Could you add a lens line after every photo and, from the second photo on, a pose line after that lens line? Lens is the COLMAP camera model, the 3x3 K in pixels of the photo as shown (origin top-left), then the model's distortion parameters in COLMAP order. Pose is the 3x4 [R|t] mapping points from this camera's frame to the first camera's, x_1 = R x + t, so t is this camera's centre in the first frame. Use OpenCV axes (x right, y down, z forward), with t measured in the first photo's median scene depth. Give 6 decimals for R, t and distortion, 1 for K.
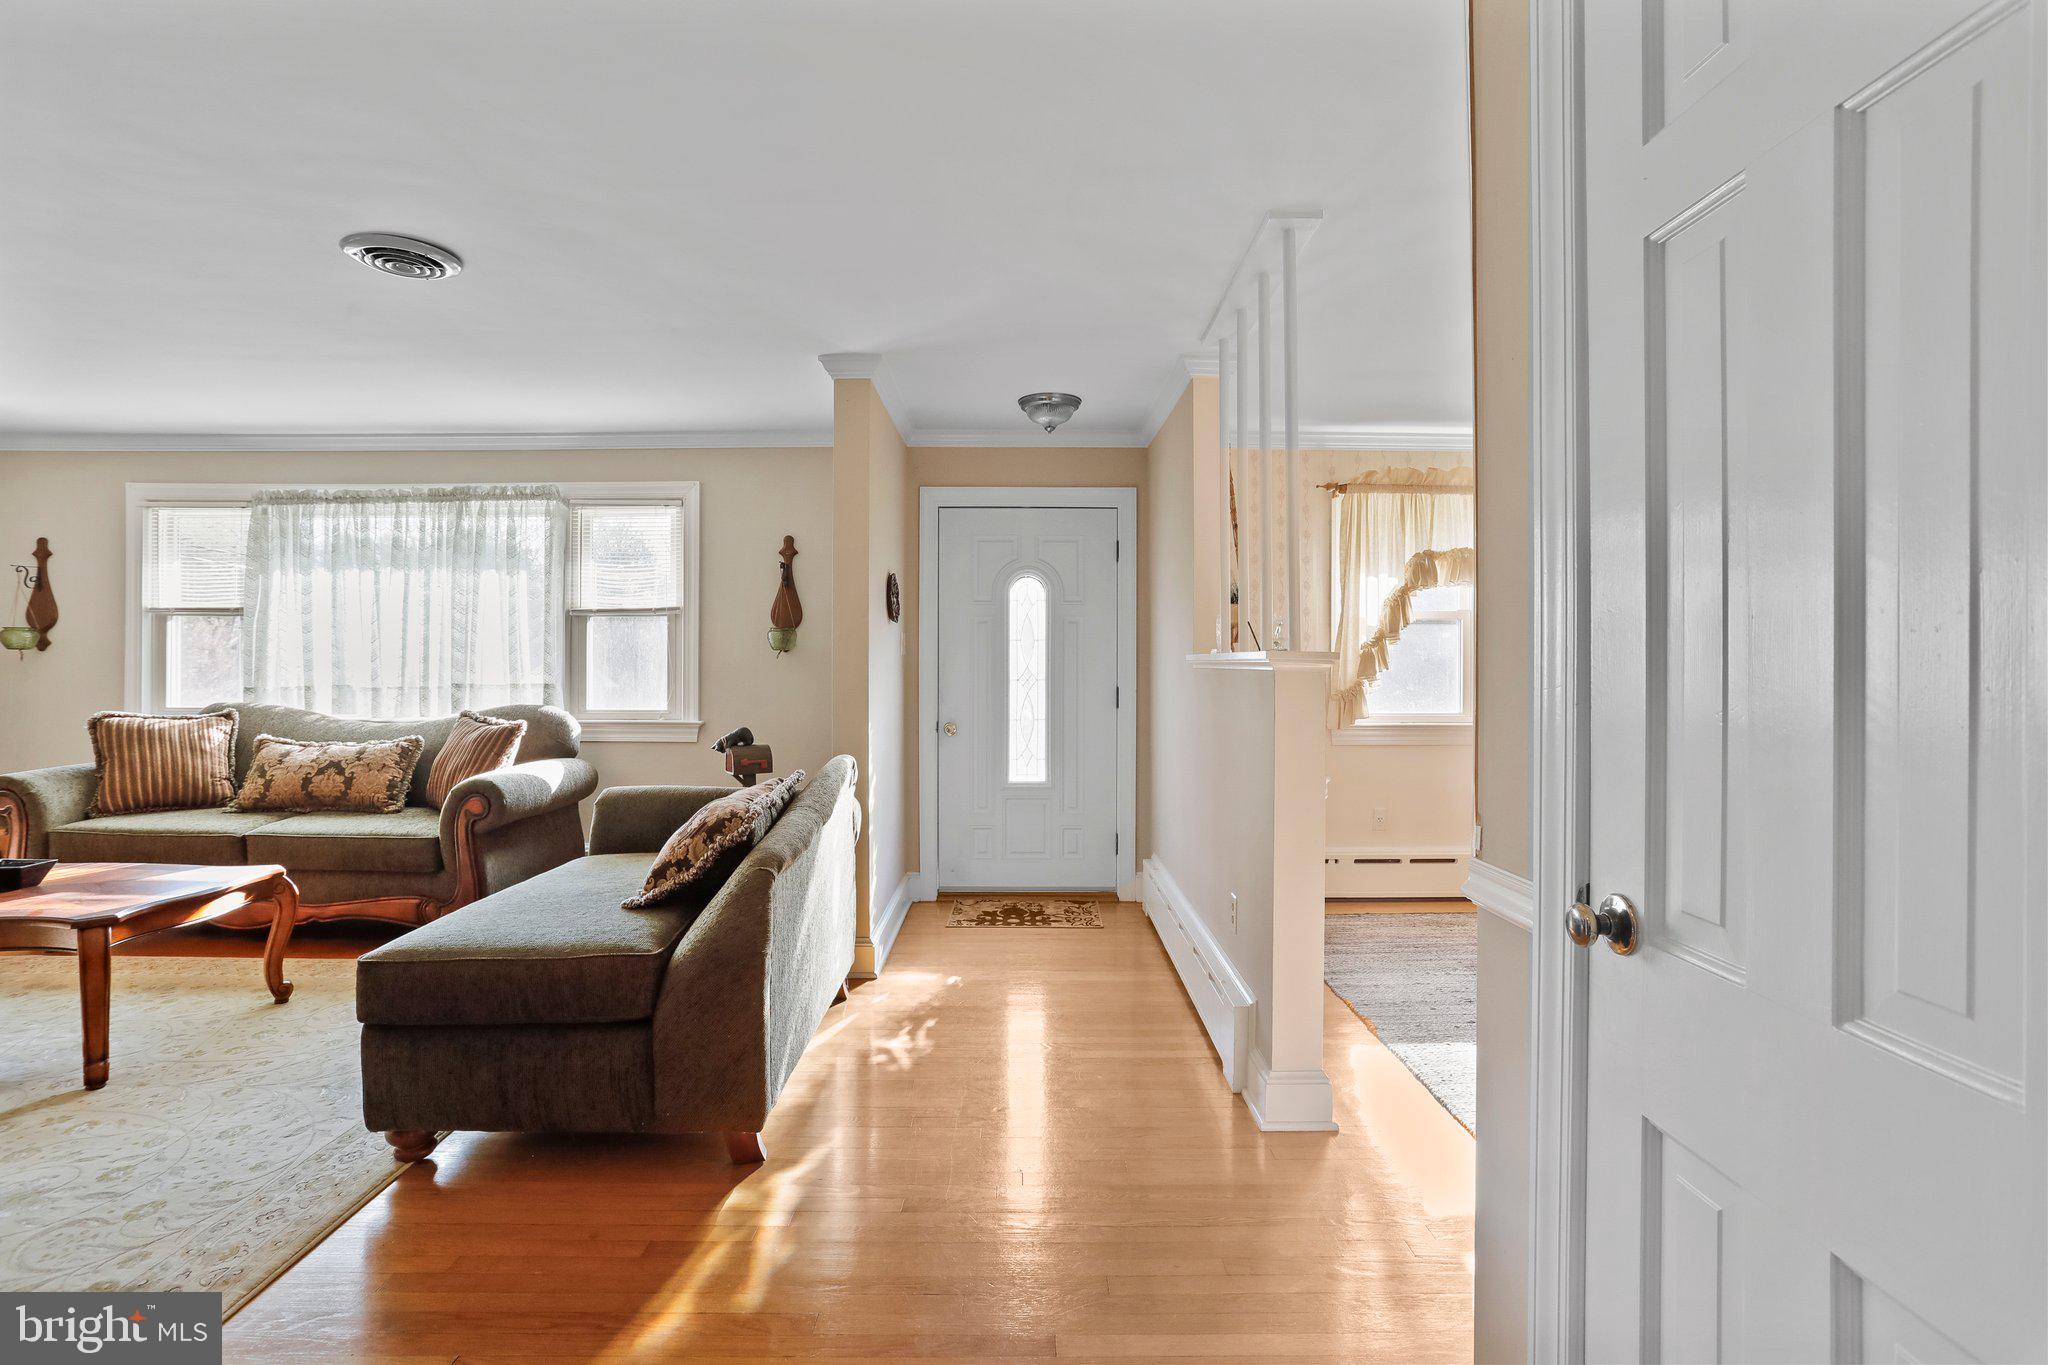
lens RADIAL K [[1010.6, 0, 1050.7], [0, 1010.6, 667.0], [0, 0, 1]] dist [-0.044518, 0.020420]
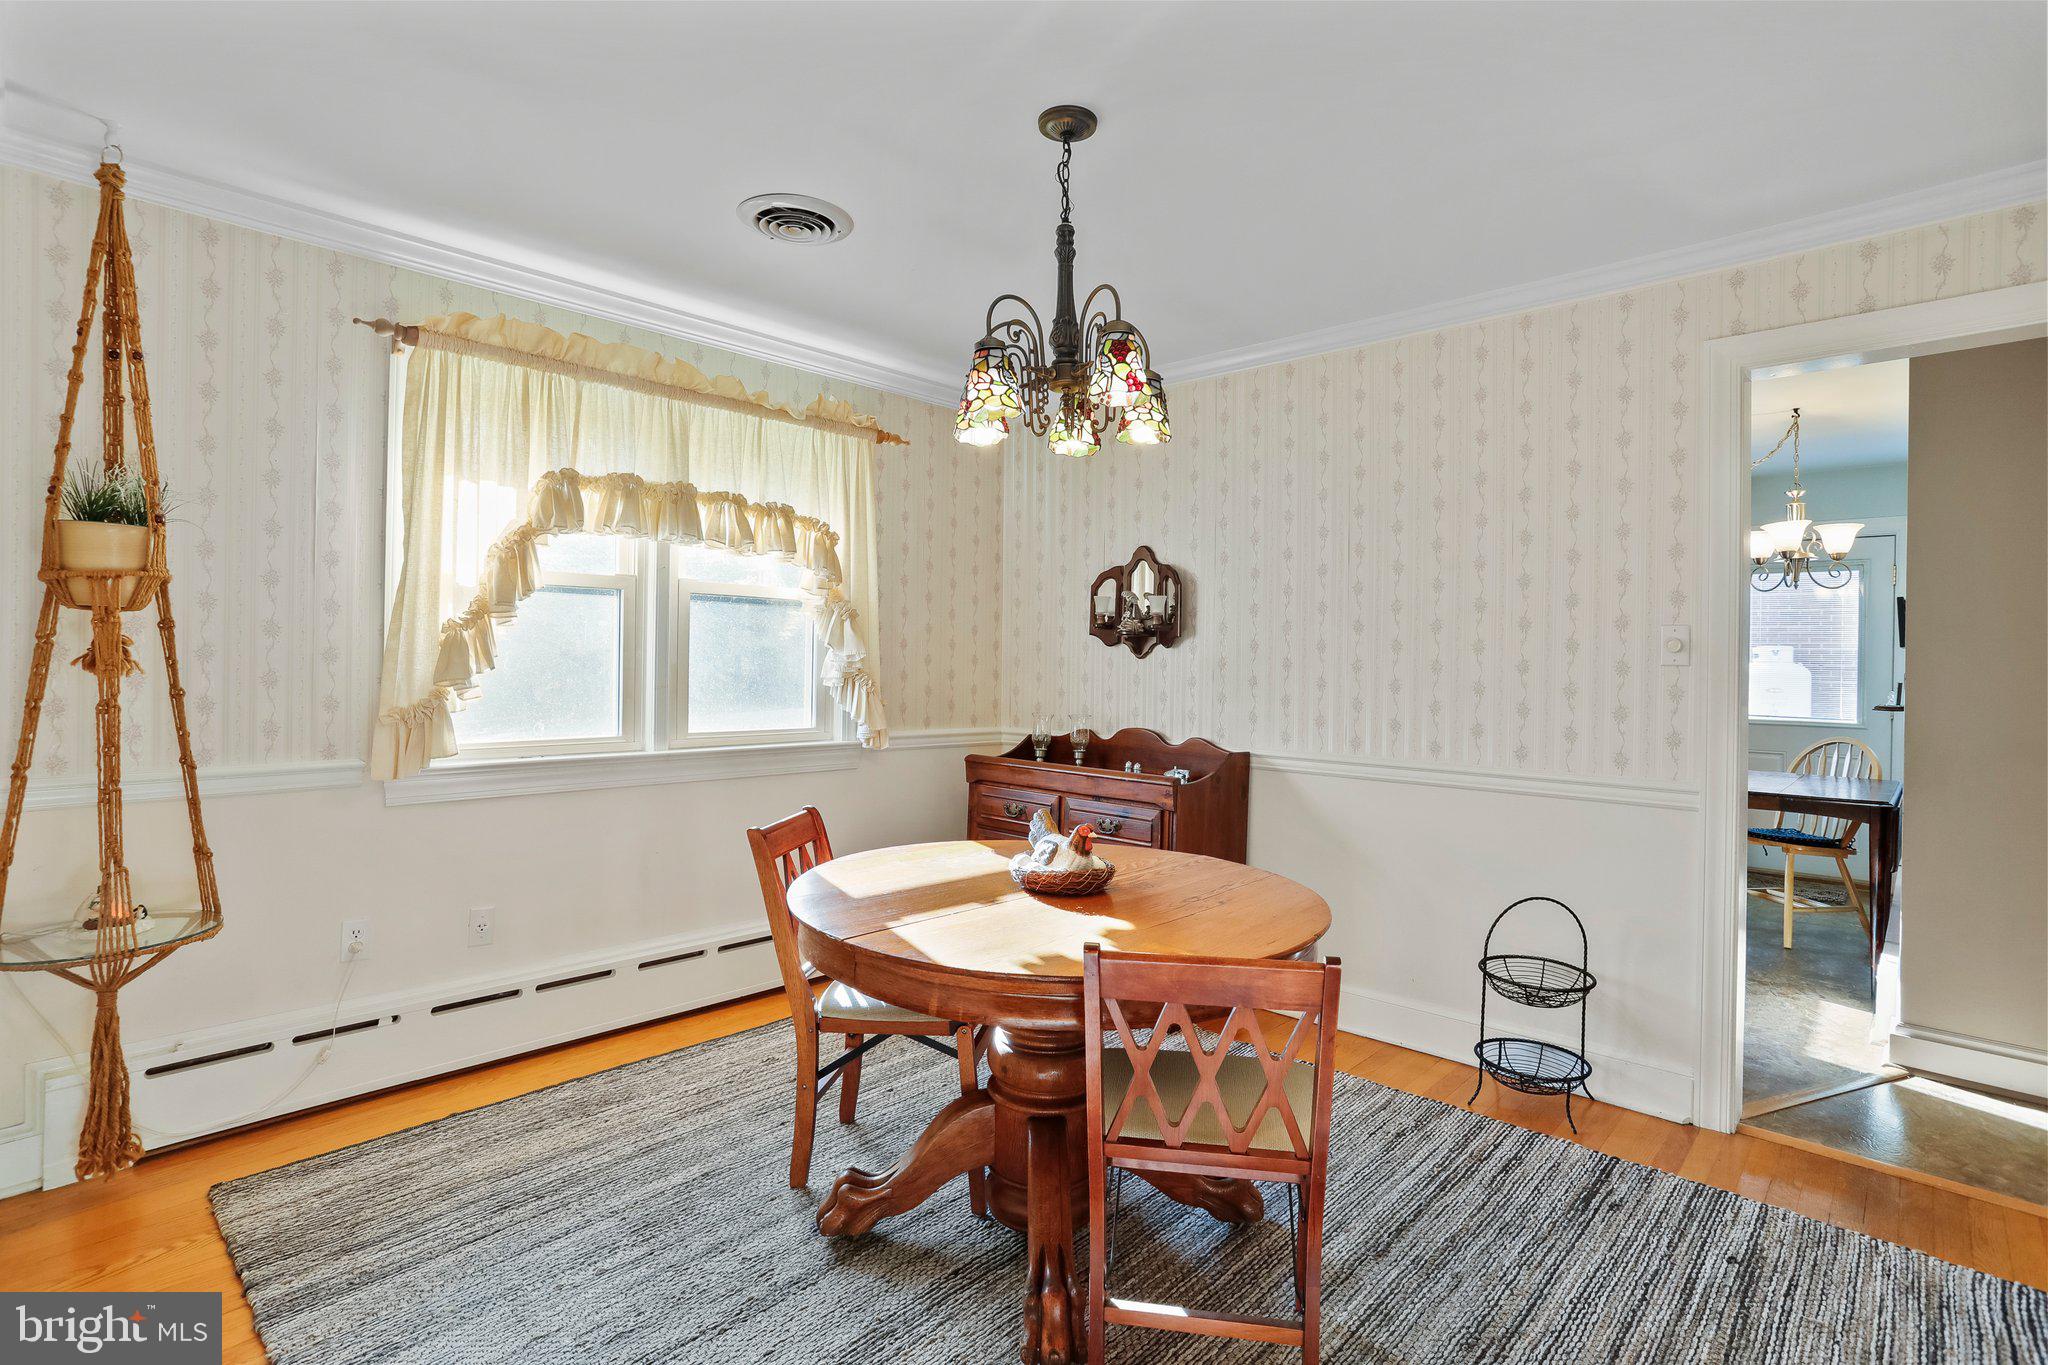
lens RADIAL K [[1010.6, 0, 1043.5], [0, 1010.6, 667.9], [0, 0, 1]] dist [-0.044518, 0.020420]
pose [[0.675976, 0.002091, 0.736921, 0.133417], [-0.012948, 0.999875, 0.009041, -0.007255], [-0.736810, -0.015653, 0.675919, 0.403685]]
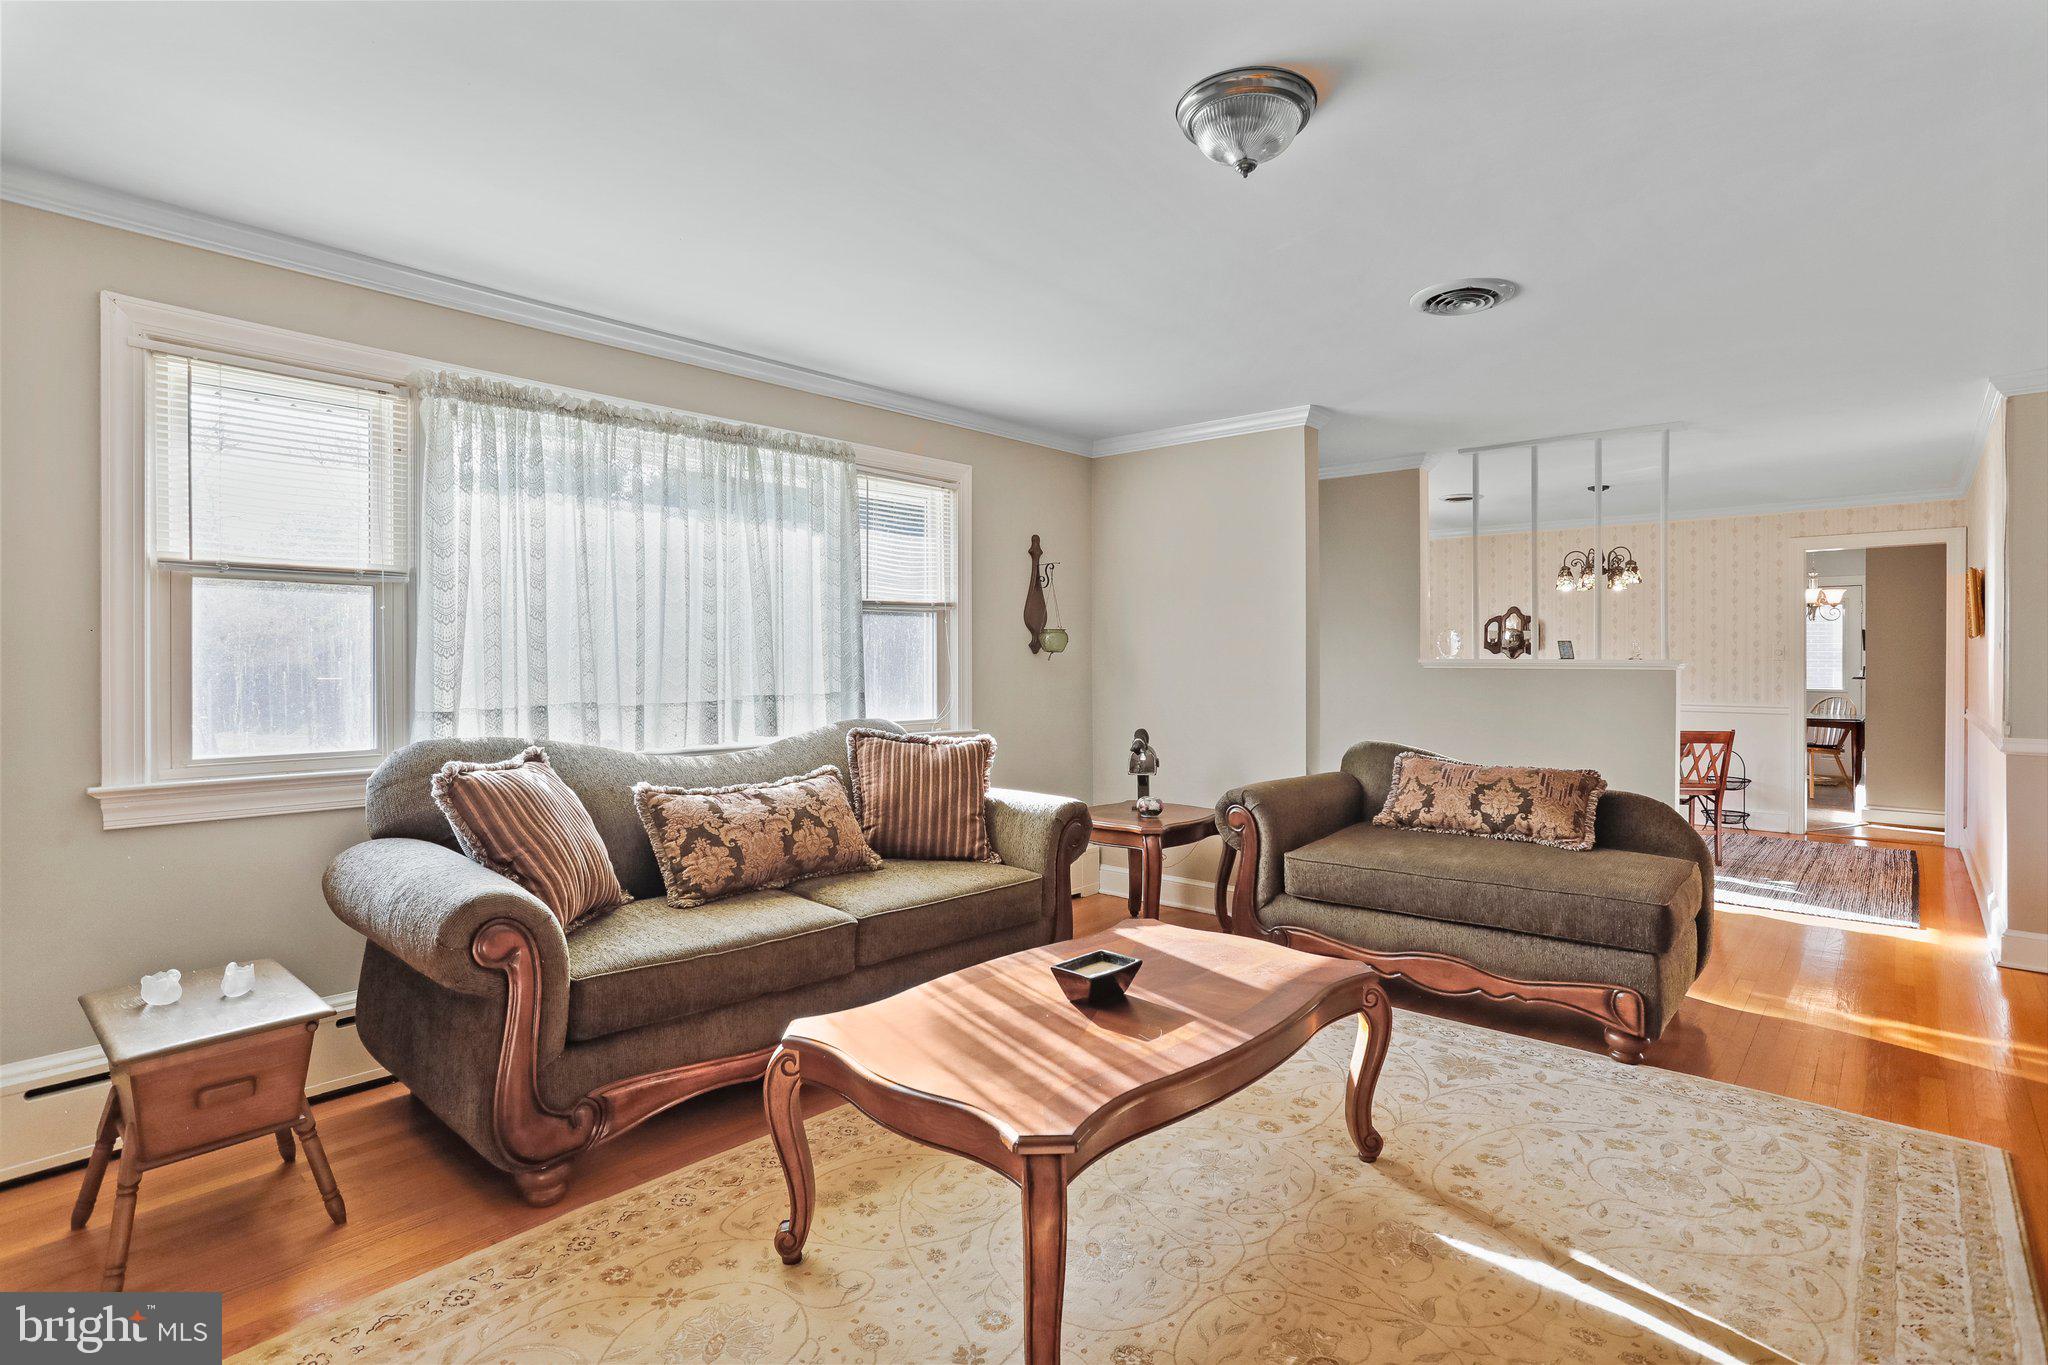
lens RADIAL K [[1010.6, 0, 1035.1], [0, 1010.6, 666.8], [0, 0, 1]] dist [-0.044518, 0.020420]
pose [[0.667691, -0.006728, 0.744408, -1.029694], [-0.000357, 0.999956, 0.009357, -0.011578], [-0.744439, -0.006513, 0.667659, 0.359413]]
